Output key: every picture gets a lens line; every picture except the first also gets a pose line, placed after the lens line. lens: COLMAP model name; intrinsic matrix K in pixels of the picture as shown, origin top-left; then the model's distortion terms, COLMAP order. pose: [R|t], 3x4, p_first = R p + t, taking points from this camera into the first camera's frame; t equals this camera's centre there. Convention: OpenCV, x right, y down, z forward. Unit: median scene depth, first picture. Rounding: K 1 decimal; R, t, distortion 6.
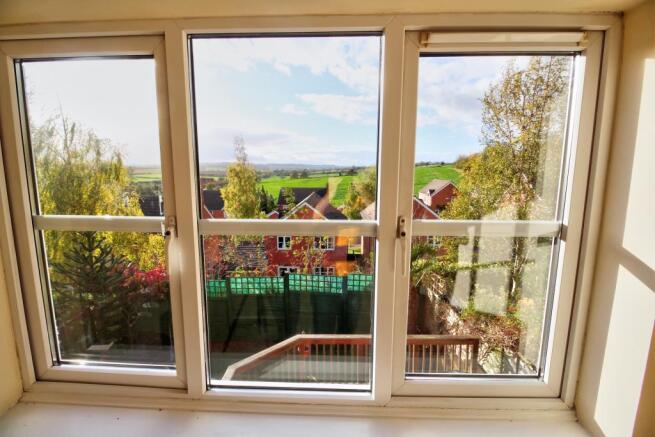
lens RADIAL K [[302.8, 0, 327.5], [0, 302.8, 218.5], [0, 0, 1]] dist [-0.001287, -0.000173]
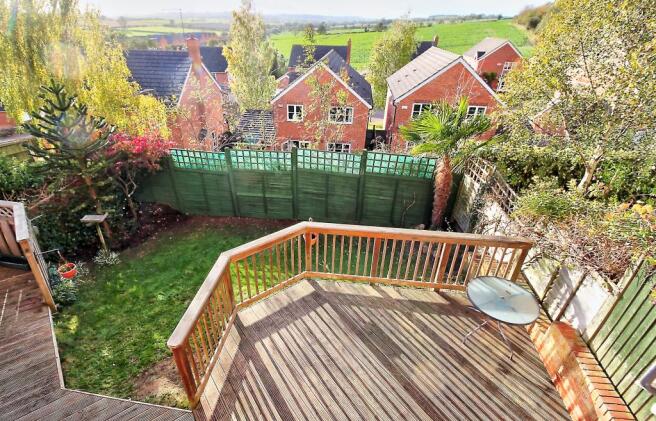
lens RADIAL K [[320.8, 0, 309.2], [0, 320.8, 209.5], [0, 0, 1]] dist [-0.003335, -0.000627]
pose [[0.993812, 0.065734, -0.089531, -0.003754], [-0.029621, 0.933730, 0.356752, 0.020540], [0.107048, -0.351892, 0.929899, 0.109248]]
